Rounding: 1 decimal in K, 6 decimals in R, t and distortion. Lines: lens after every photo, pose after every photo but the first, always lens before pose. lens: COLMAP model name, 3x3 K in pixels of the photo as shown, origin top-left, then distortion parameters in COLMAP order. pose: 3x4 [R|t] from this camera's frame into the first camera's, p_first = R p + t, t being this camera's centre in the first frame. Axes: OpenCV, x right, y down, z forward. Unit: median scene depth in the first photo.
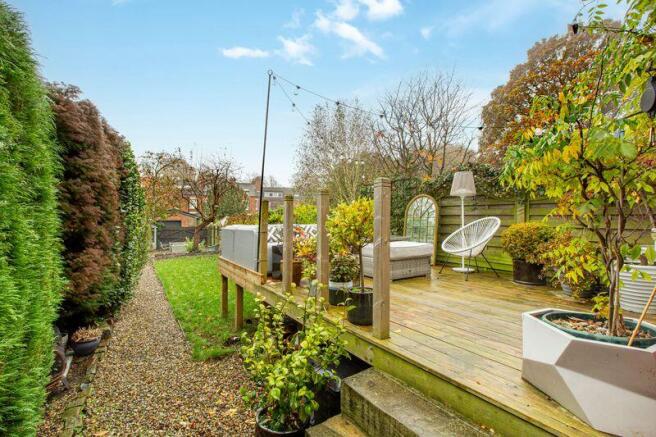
lens RADIAL K [[284.2, 0, 328.0], [0, 284.2, 218.5], [0, 0, 1]] dist [0.013605, -0.013923]
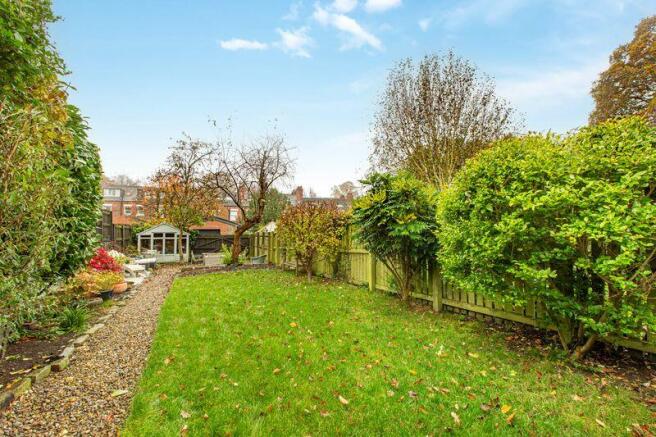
lens RADIAL K [[284.2, 0, 328.0], [0, 284.2, 218.5], [0, 0, 1]] dist [0.013605, -0.013923]
pose [[0.992552, -0.014875, -0.120909, -0.130653], [0.008321, 0.998477, -0.054538, 0.036922], [0.121536, 0.053126, 0.991164, 0.283582]]
